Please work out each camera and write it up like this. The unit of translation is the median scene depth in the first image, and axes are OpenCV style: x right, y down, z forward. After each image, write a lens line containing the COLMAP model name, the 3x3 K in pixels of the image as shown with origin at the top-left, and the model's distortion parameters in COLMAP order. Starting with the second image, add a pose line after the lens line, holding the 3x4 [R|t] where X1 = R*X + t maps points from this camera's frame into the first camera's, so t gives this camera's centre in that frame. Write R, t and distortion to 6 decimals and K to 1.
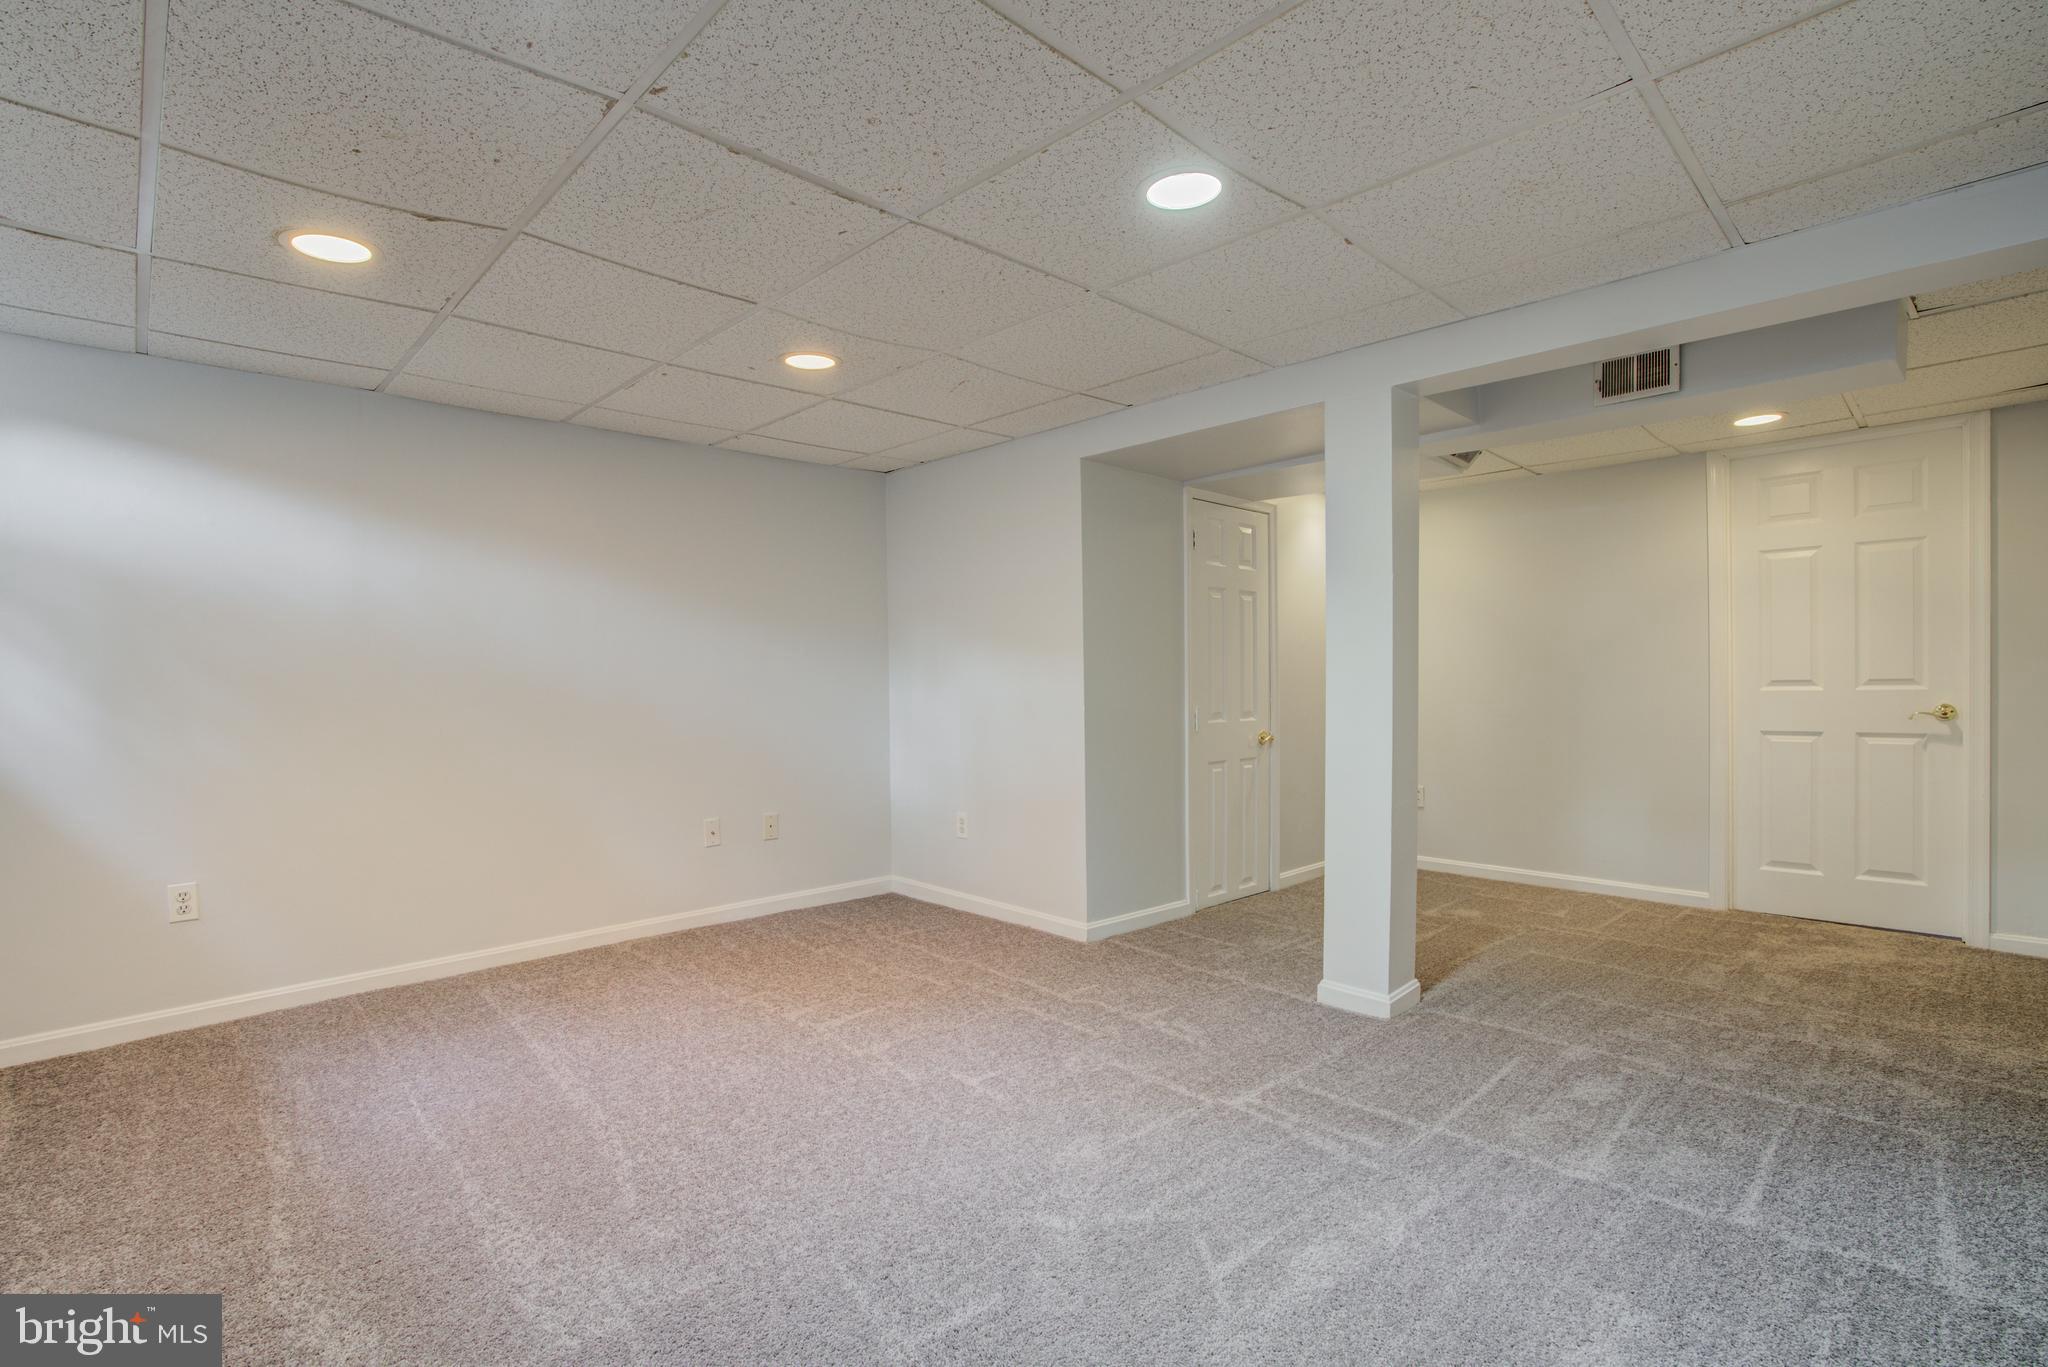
lens RADIAL K [[955.2, 0, 1014.6], [0, 955.2, 665.6], [0, 0, 1]] dist [-0.072897, 0.028678]
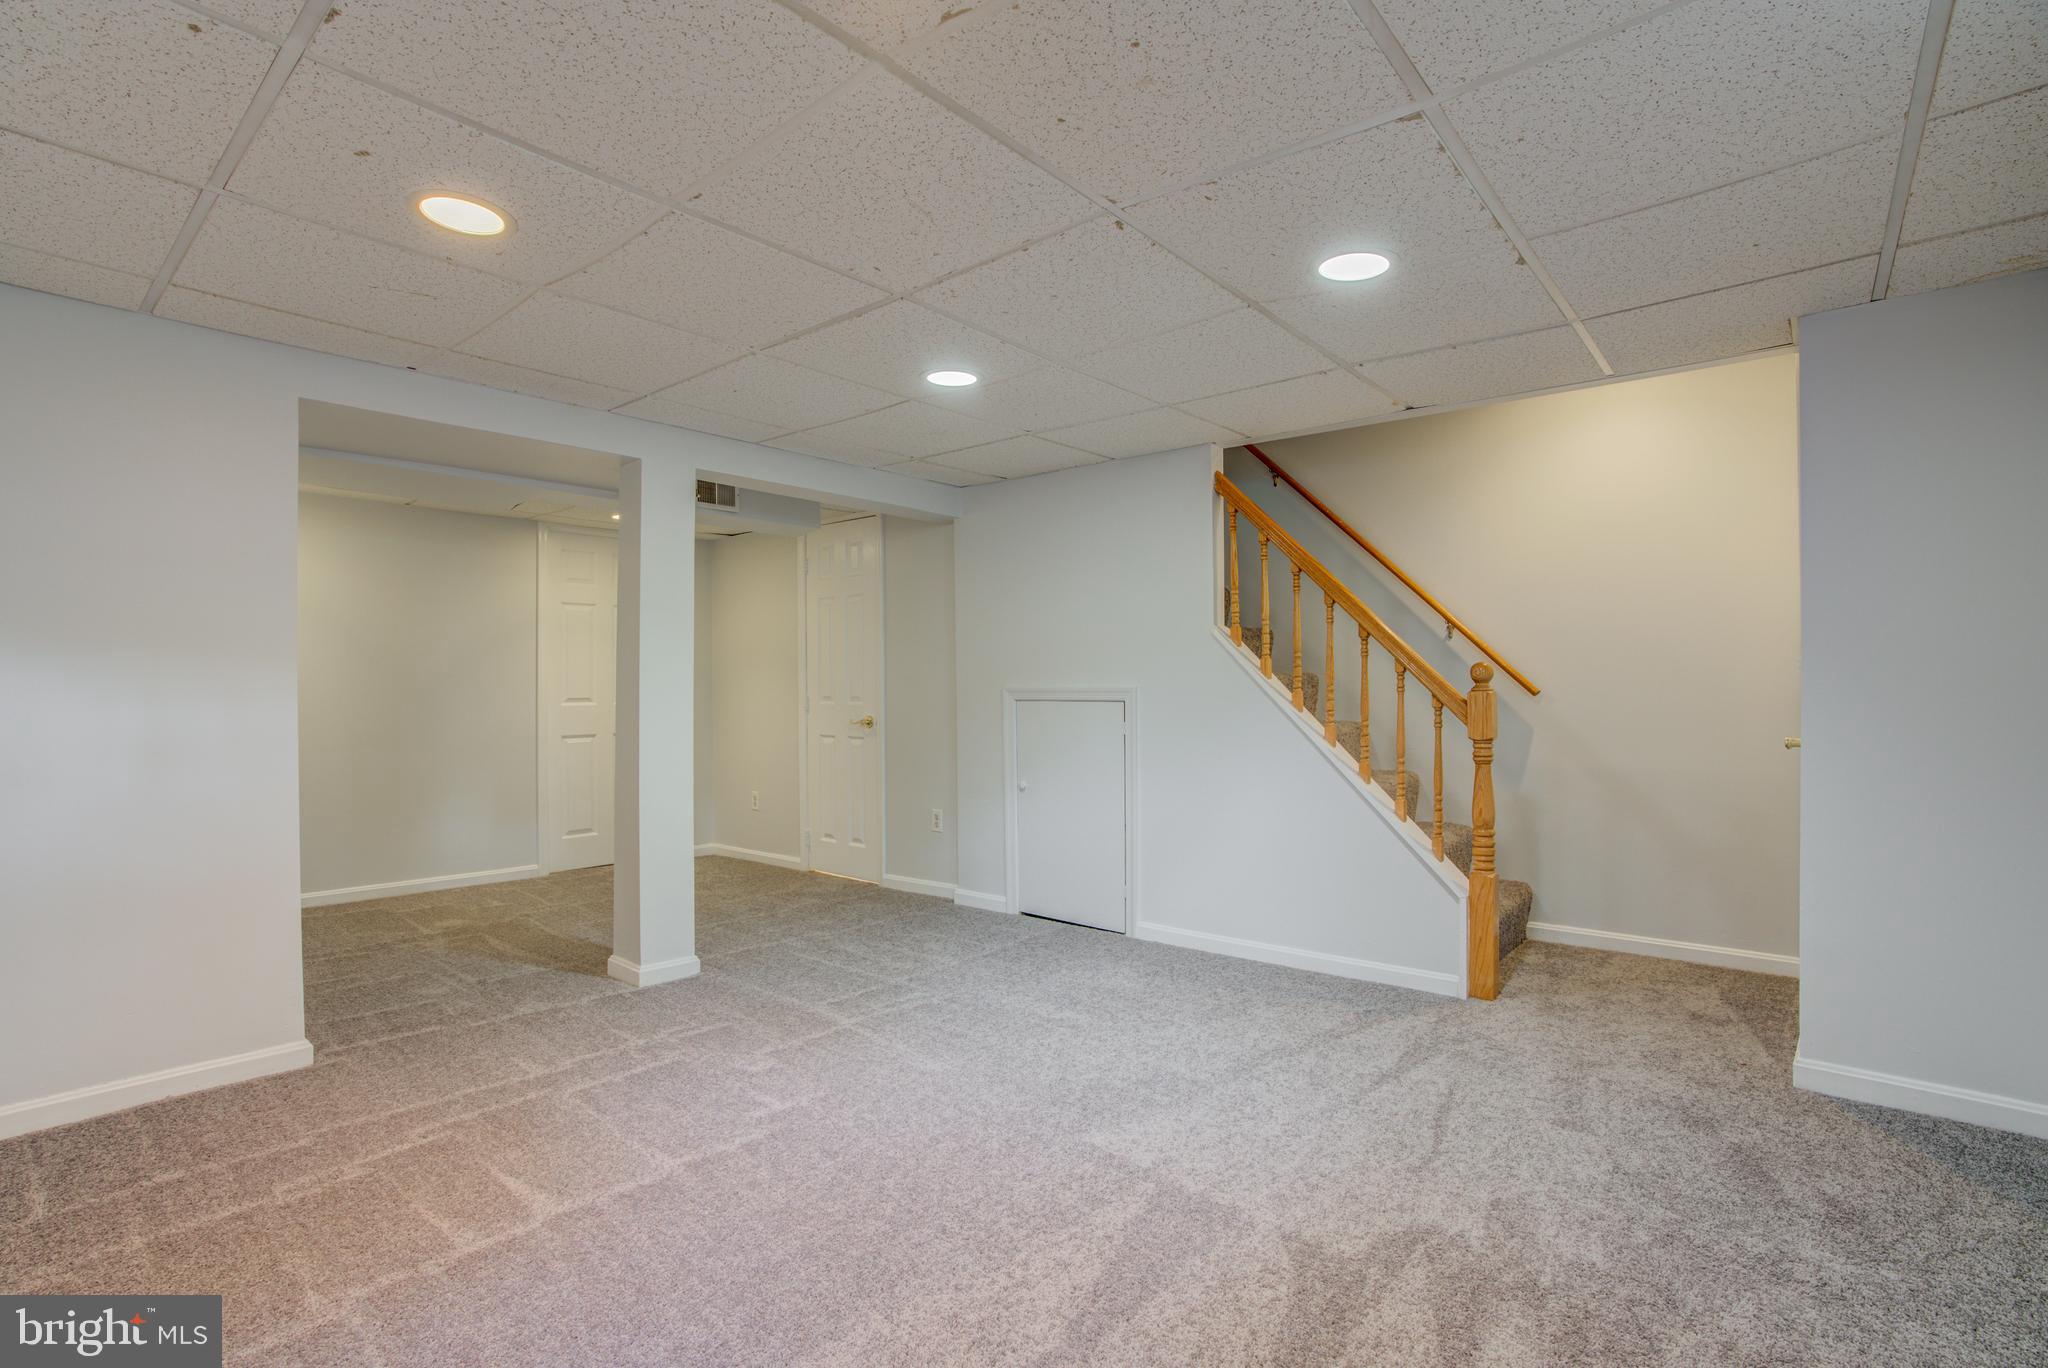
lens RADIAL K [[955.2, 0, 1014.6], [0, 955.2, 666.1], [0, 0, 1]] dist [-0.072897, 0.028678]
pose [[-0.110649, 0.026600, 0.993503, -0.823890], [-0.029711, 0.999106, -0.030059, -0.012148], [-0.993415, -0.032844, -0.109760, 0.648466]]
